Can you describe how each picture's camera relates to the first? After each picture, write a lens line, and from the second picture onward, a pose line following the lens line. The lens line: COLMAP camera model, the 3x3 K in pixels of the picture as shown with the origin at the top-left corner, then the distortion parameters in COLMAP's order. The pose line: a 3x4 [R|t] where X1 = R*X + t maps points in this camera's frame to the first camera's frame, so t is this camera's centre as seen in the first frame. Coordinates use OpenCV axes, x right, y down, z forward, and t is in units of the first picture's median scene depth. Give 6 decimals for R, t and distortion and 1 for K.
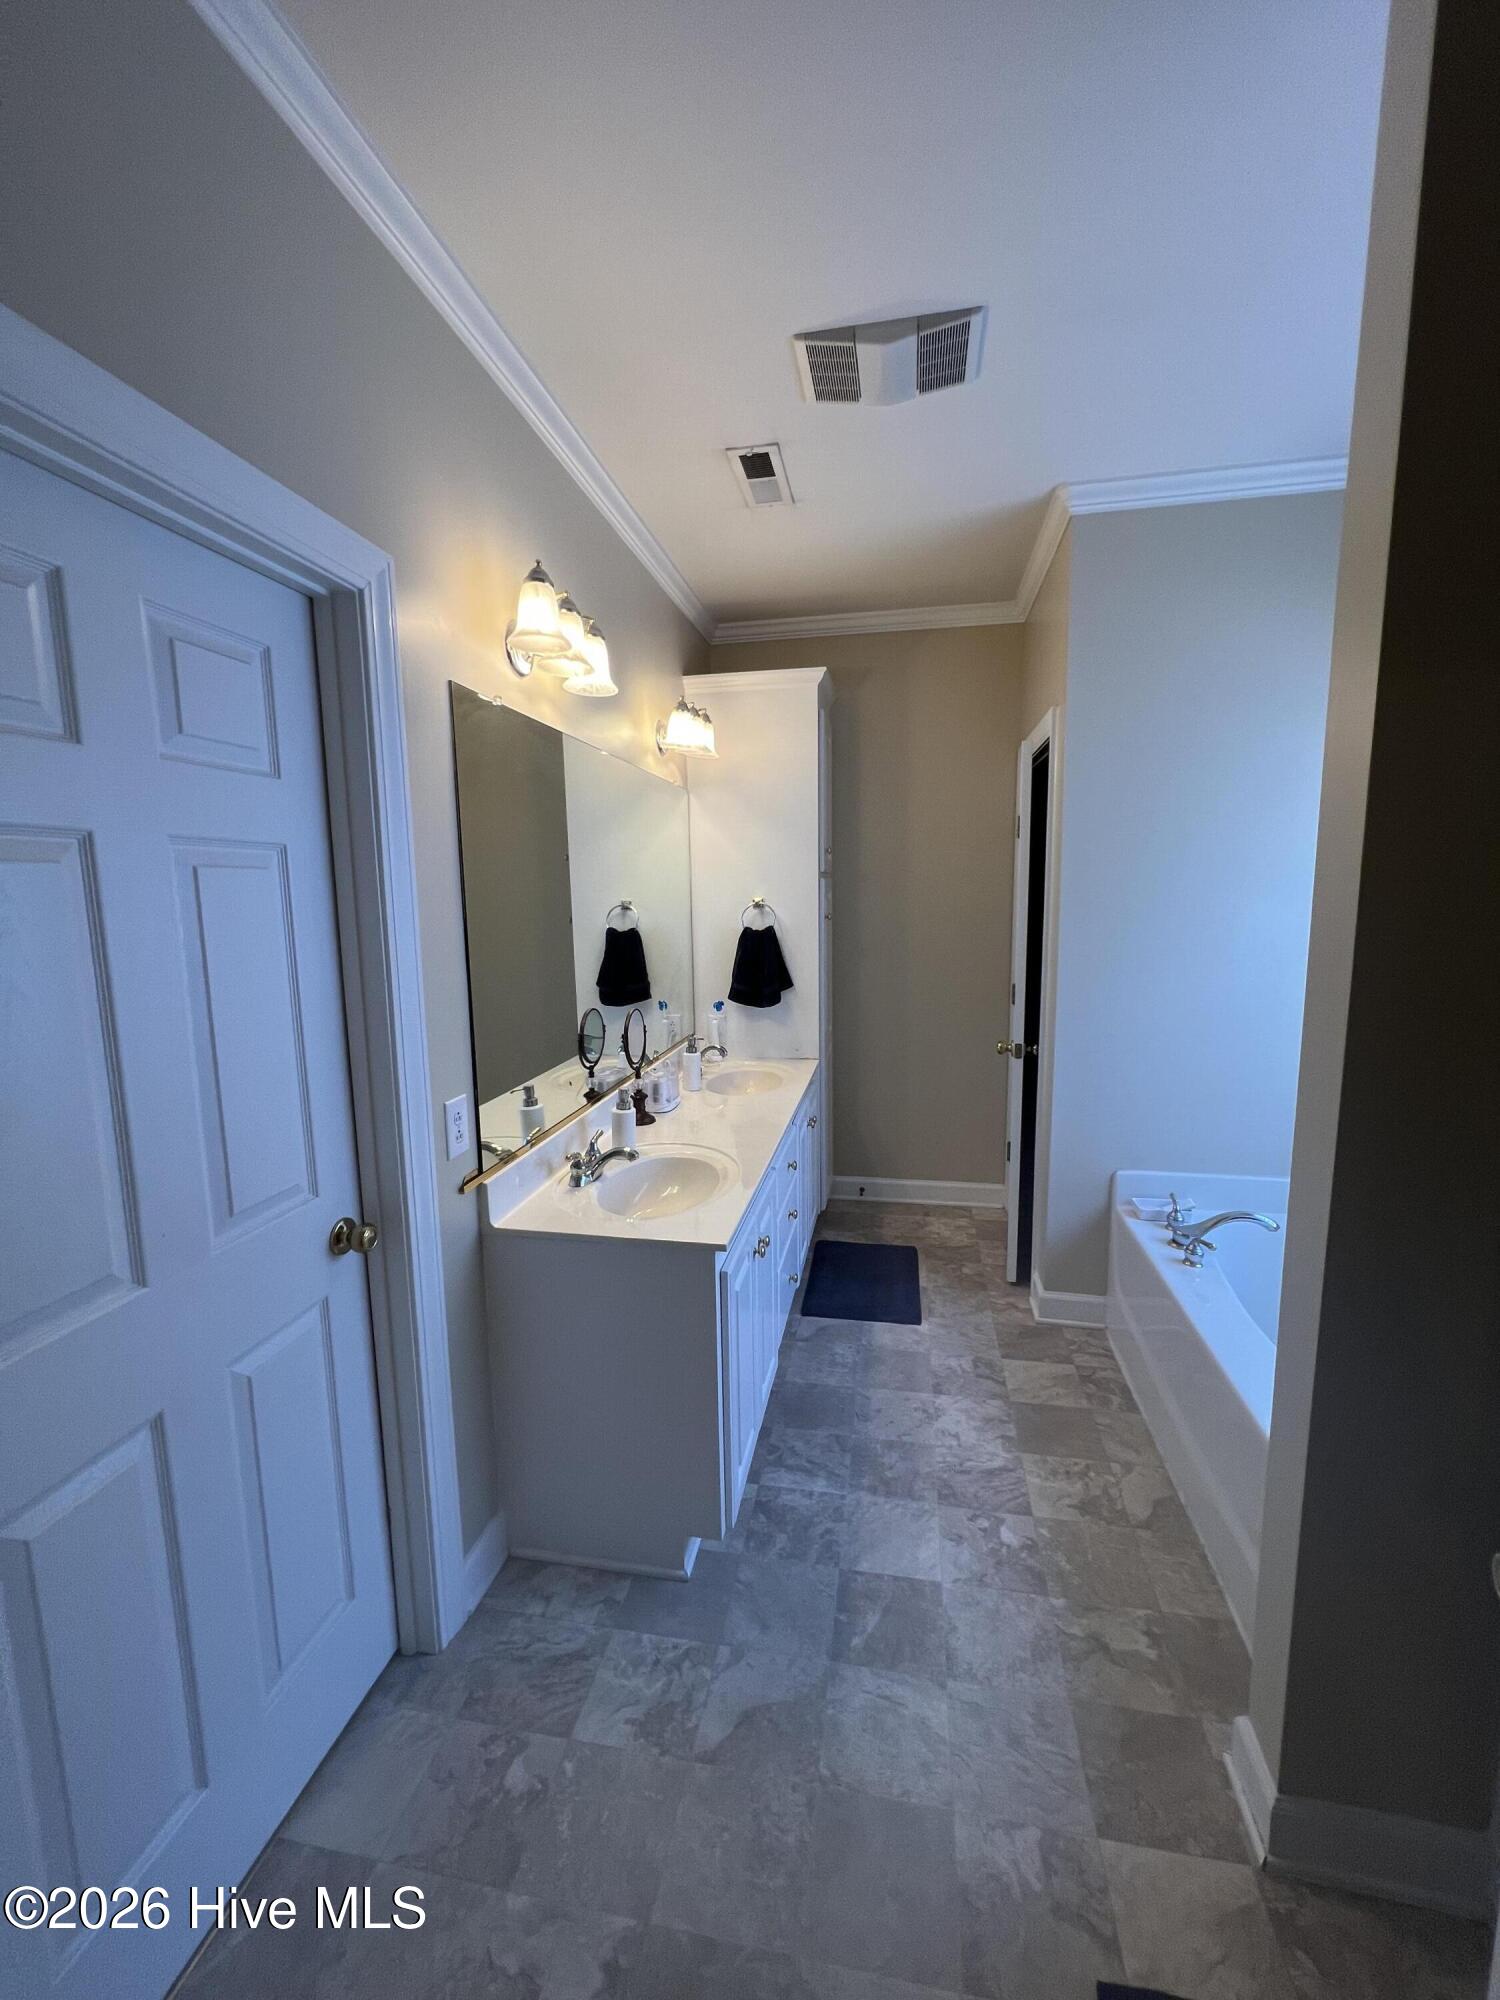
lens RADIAL K [[797.9, 0, 750.0], [0, 797.9, 1000.0], [0, 0, 1]] dist [-0.002125, 0.000616]
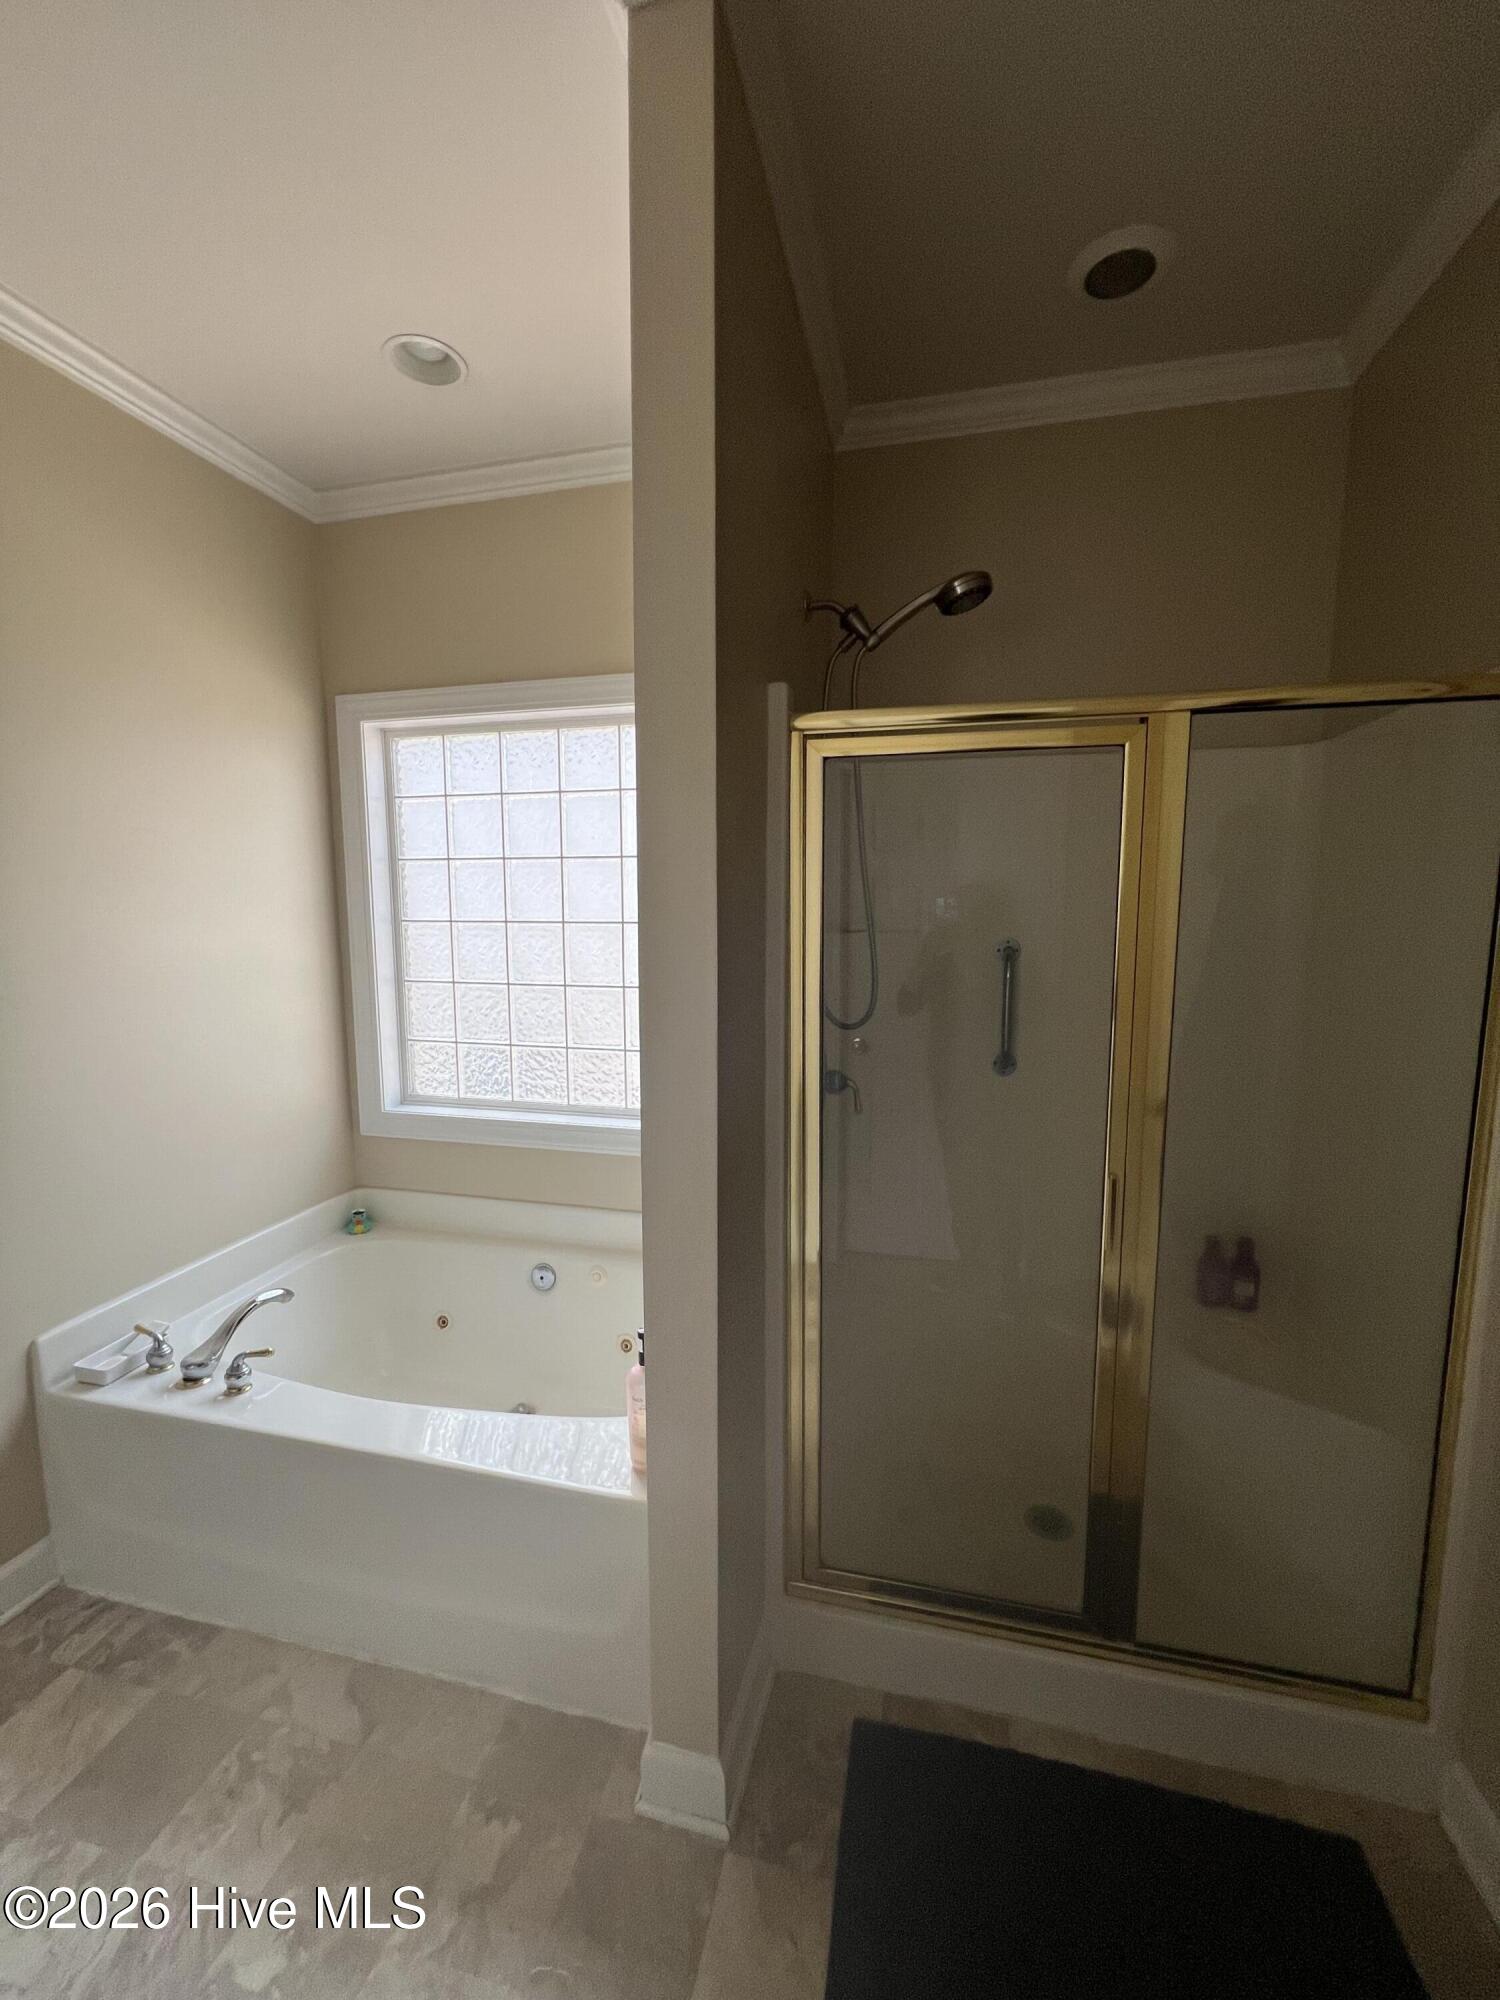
lens RADIAL K [[797.9, 0, 750.0], [0, 797.9, 1000.0], [0, 0, 1]] dist [-0.002125, 0.000616]
pose [[0.040096, -0.102164, 0.993959, -0.160878], [0.134406, 0.986270, 0.095952, -0.050590], [-0.990115, 0.129747, 0.053277, 0.447968]]
